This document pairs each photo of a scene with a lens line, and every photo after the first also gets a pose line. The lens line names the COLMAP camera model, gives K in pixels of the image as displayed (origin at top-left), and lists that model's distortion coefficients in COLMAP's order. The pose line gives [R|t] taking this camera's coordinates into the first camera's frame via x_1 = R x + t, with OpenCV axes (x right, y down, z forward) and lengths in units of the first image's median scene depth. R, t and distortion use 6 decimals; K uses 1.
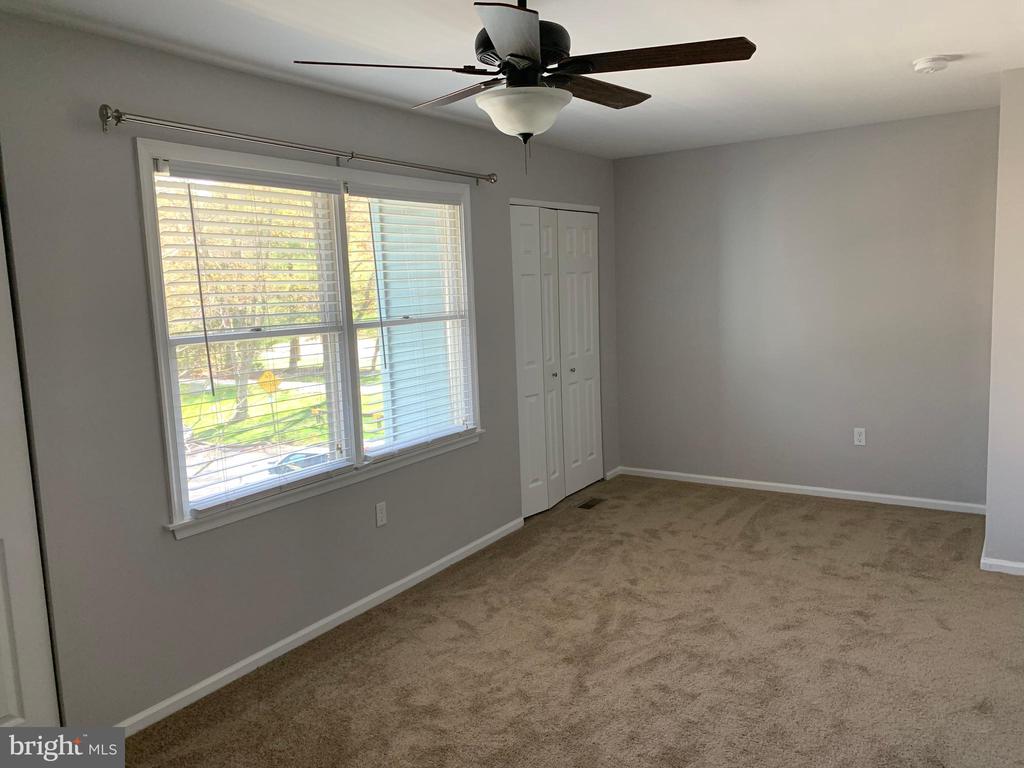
lens RADIAL K [[787.5, 0, 511.7], [0, 787.5, 383.4], [0, 0, 1]] dist [0.017043, -0.009658]
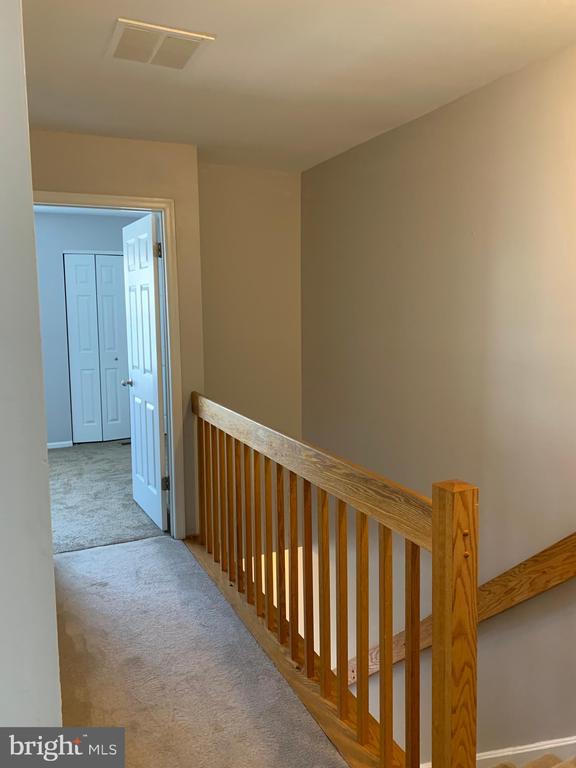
lens RADIAL K [[590.6, 0, 287.7], [0, 590.6, 382.7], [0, 0, 1]] dist [0.017043, -0.009658]
pose [[0.843982, 0.094903, -0.527909, 1.160509], [-0.091610, 0.995266, 0.032461, -0.039938], [0.528491, 0.020966, 0.848680, 0.195143]]
